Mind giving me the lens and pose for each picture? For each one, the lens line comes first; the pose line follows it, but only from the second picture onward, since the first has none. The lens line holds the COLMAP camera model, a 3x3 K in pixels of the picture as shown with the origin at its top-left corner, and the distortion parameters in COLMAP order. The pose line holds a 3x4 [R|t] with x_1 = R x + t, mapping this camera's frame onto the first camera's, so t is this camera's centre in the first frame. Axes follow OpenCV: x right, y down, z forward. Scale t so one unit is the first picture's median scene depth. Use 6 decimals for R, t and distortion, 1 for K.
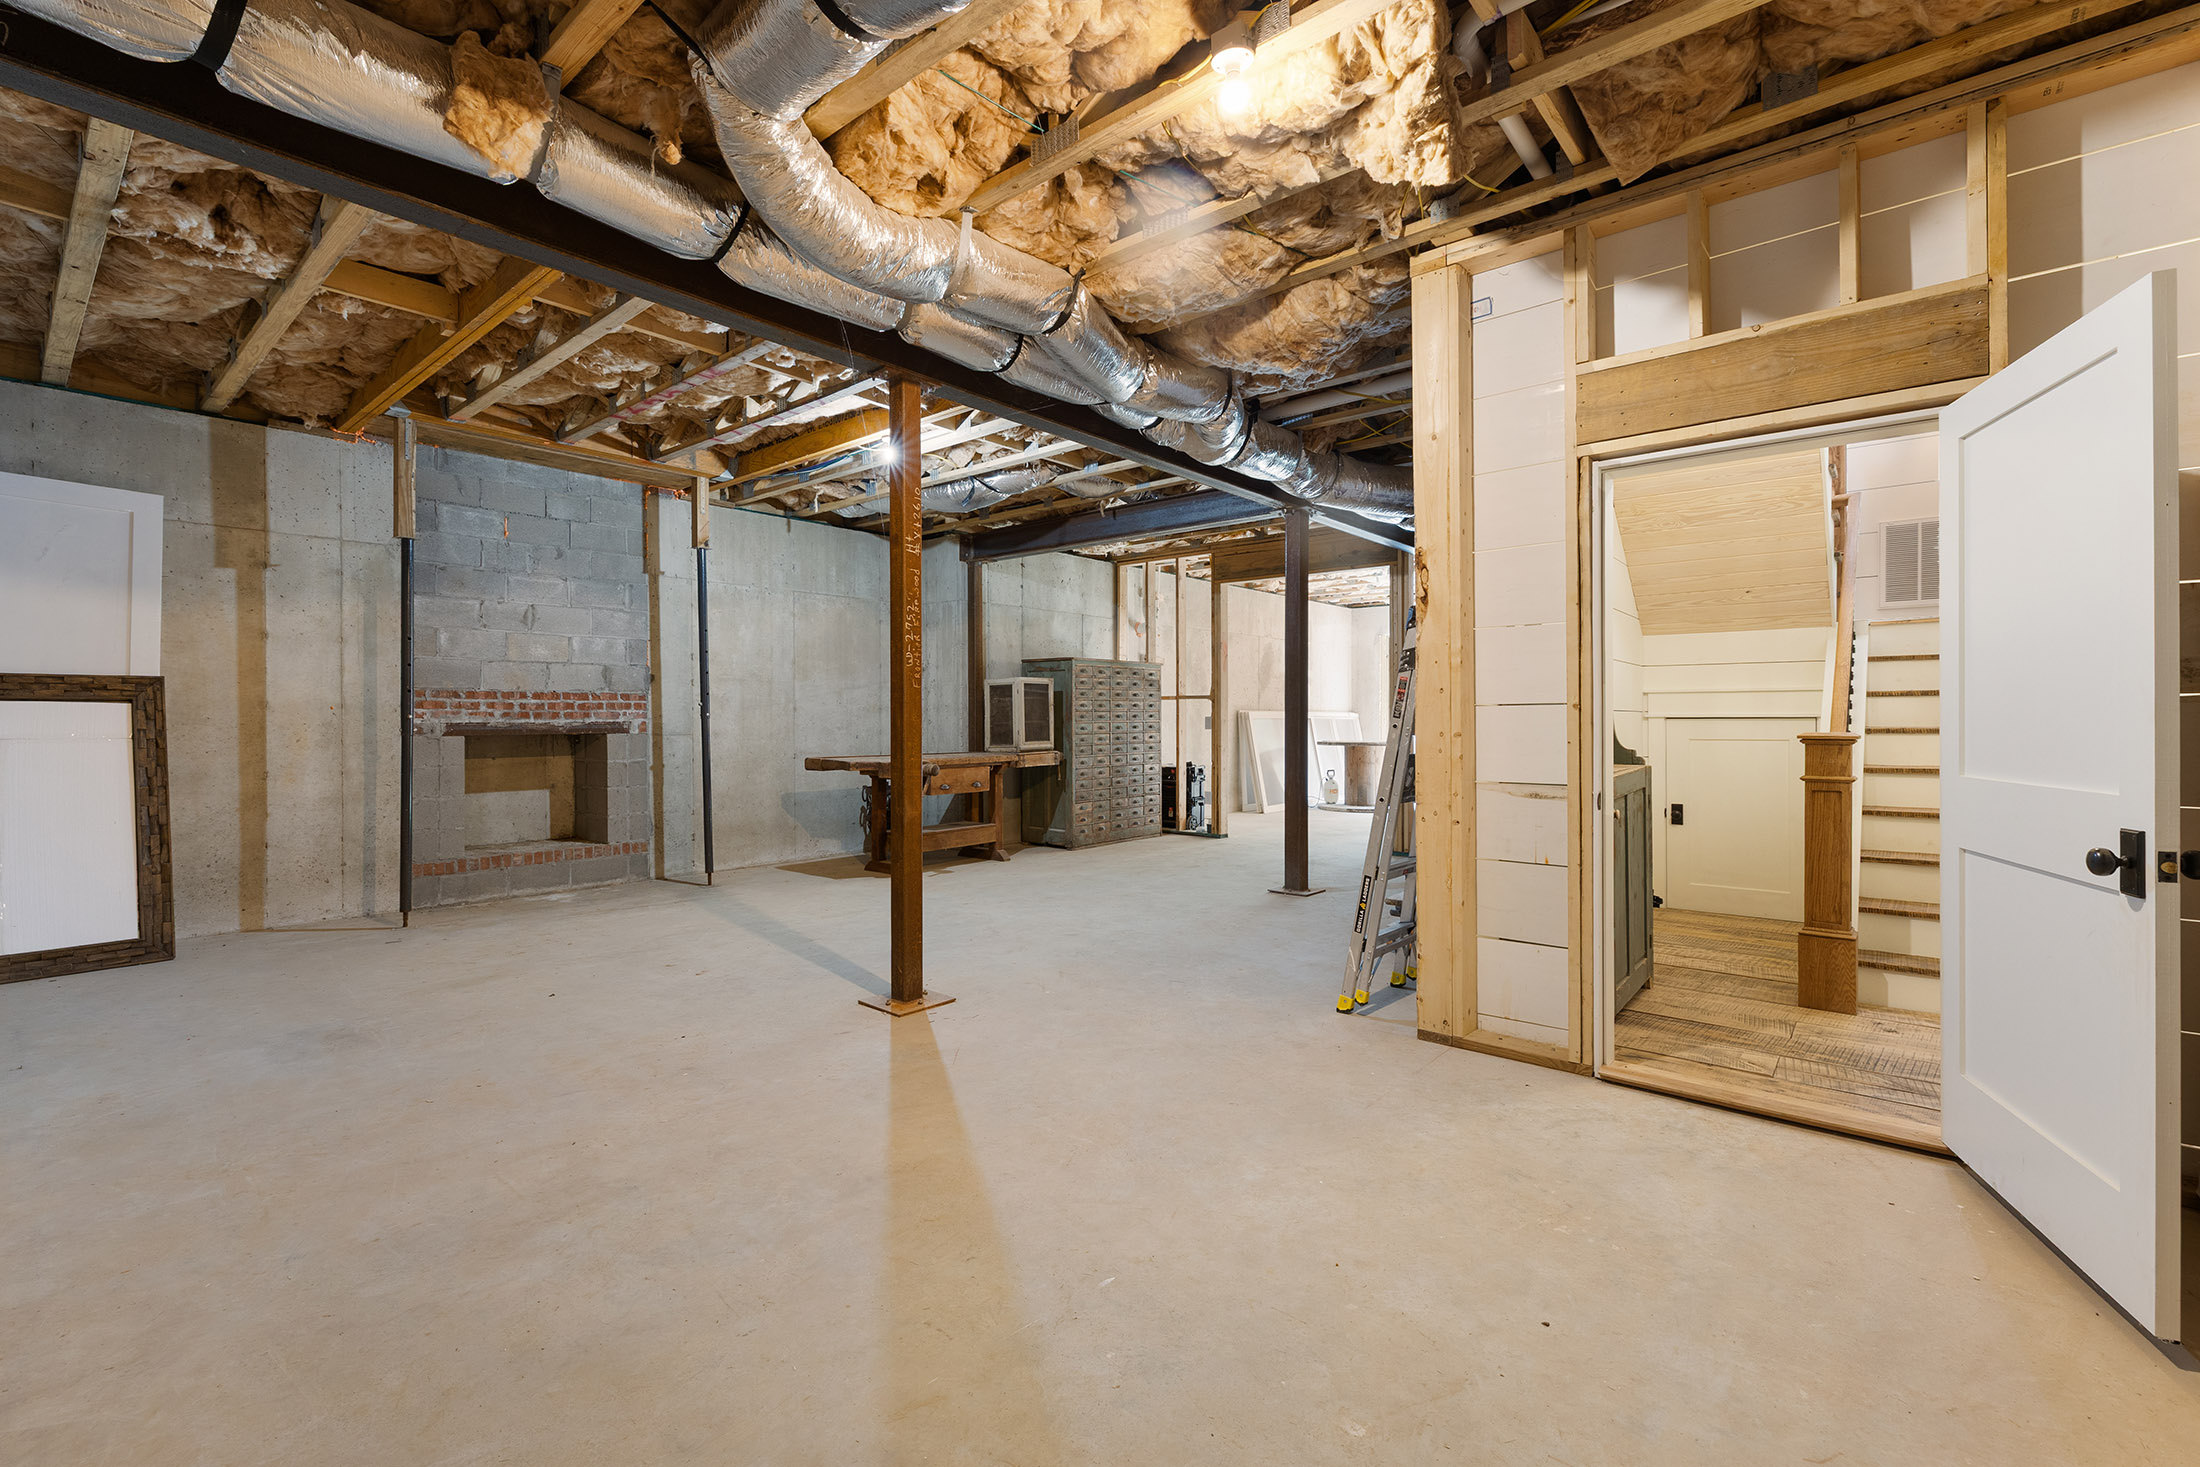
lens RADIAL K [[967.0, 0, 1102.1], [0, 967.0, 724.7], [0, 0, 1]] dist [-0.000157, -0.000010]
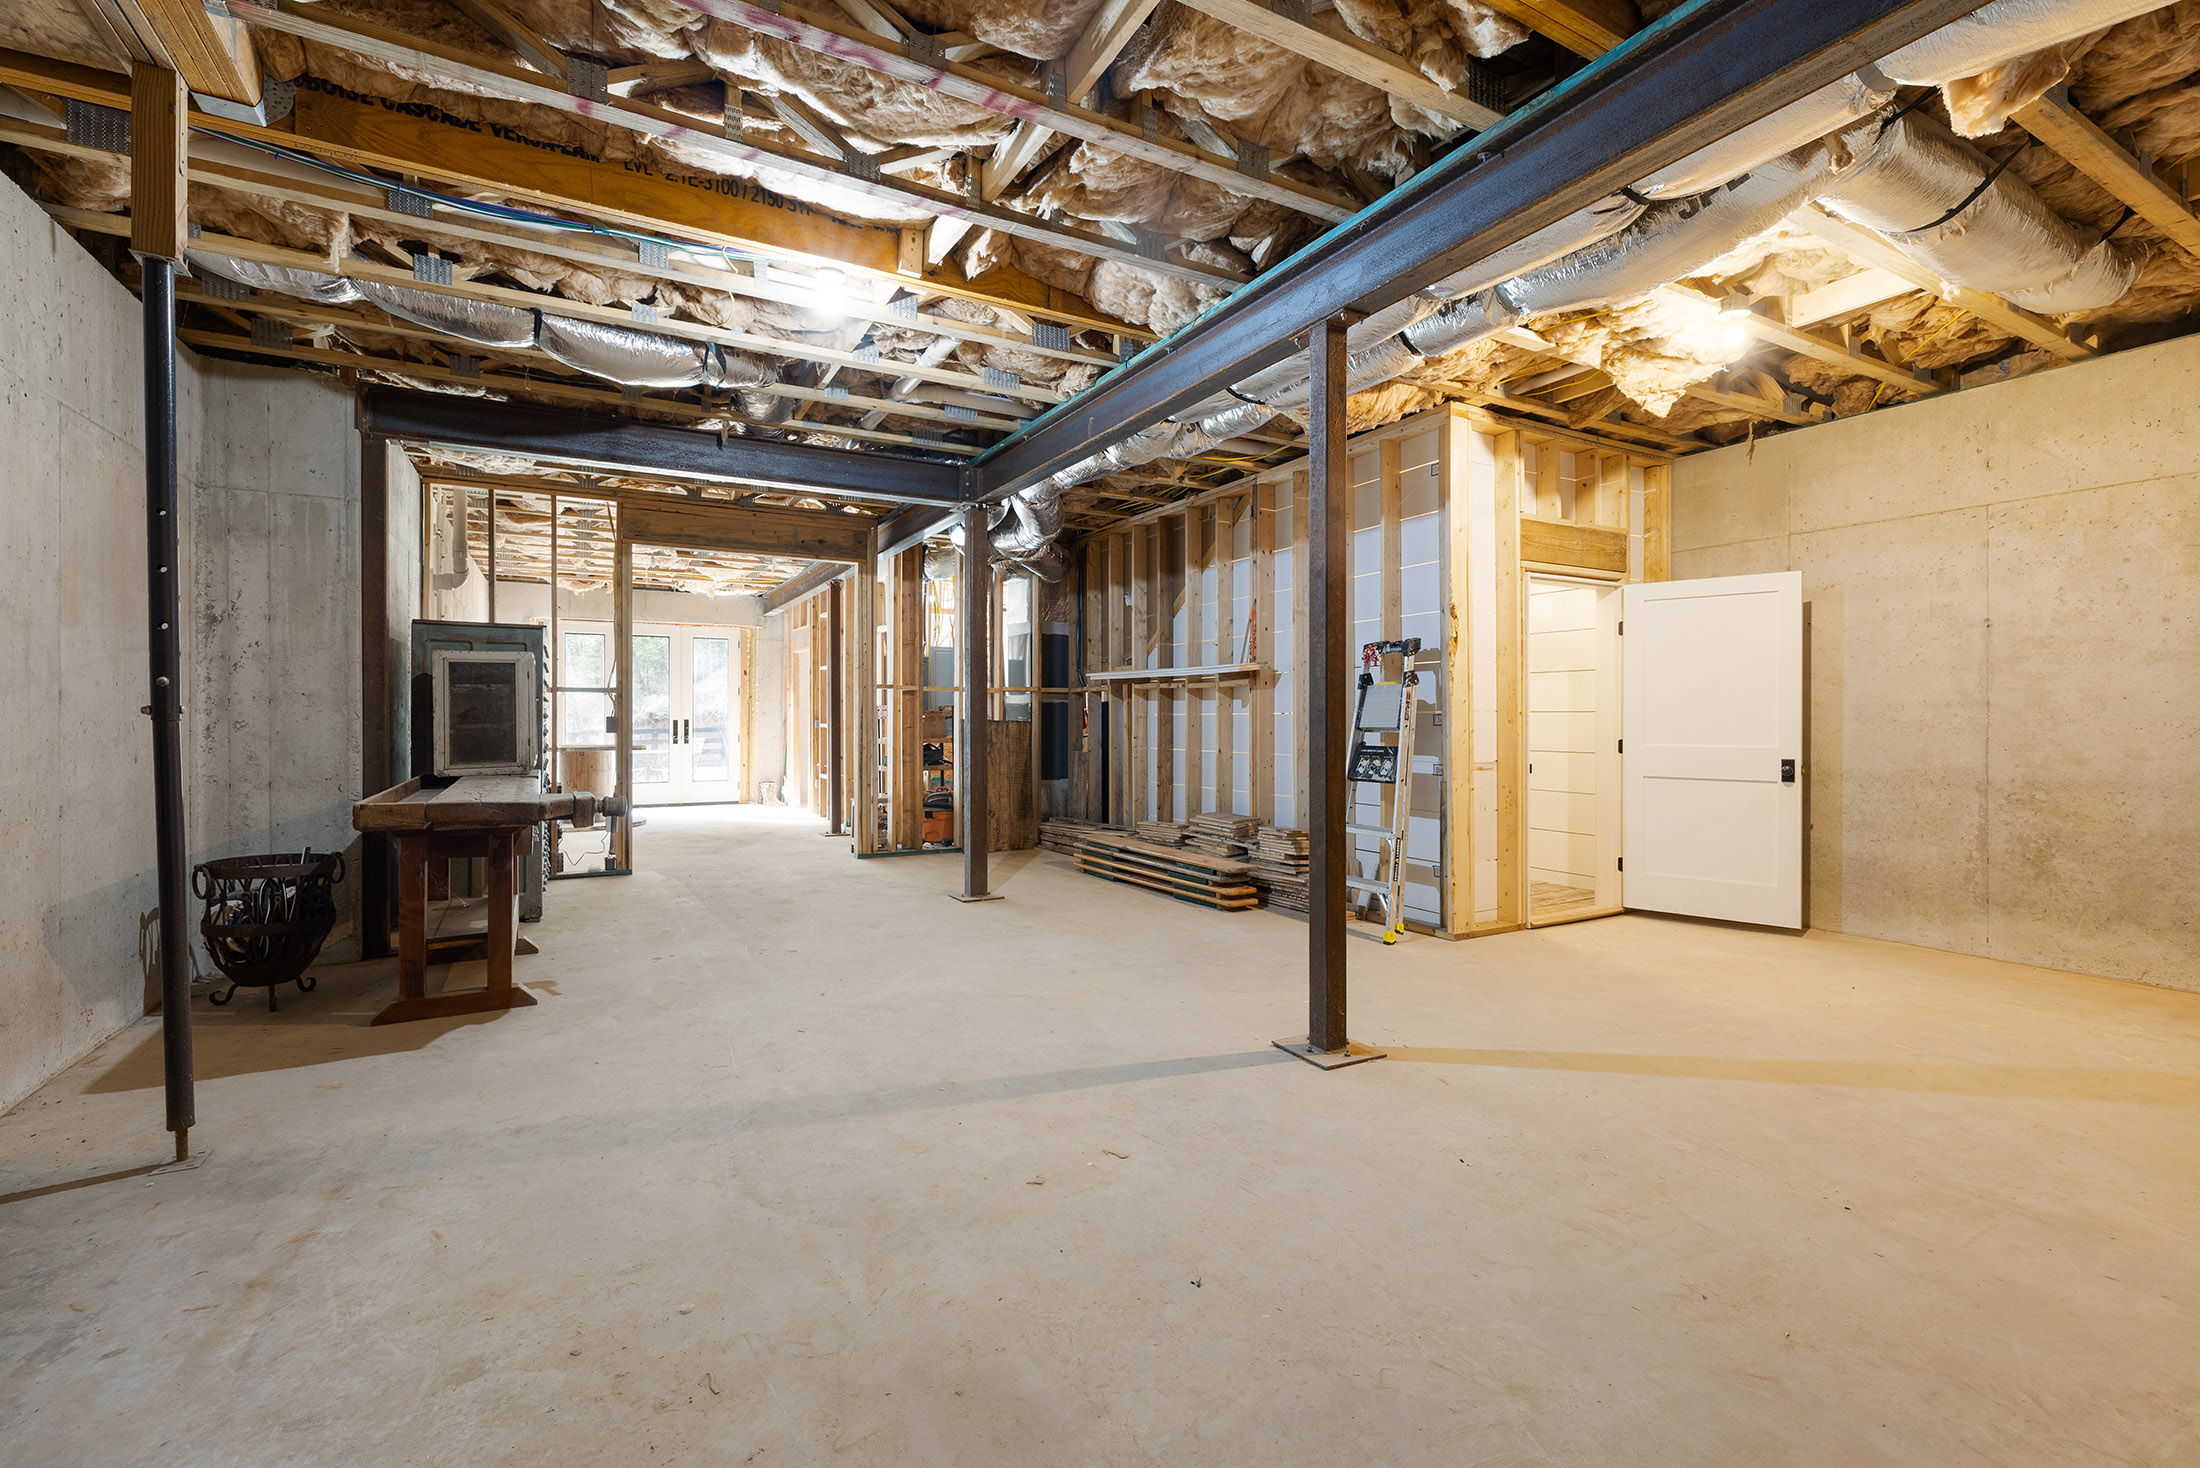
lens RADIAL K [[942.6, 0, 1116.9], [0, 942.6, 718.7], [0, 0, 1]] dist [-0.000437, -0.000232]
pose [[0.343361, 0.000992, 0.939203, -1.125973], [0.004266, 0.999987, -0.002615, -0.006981], [-0.939194, 0.004904, 0.343353, 0.949235]]
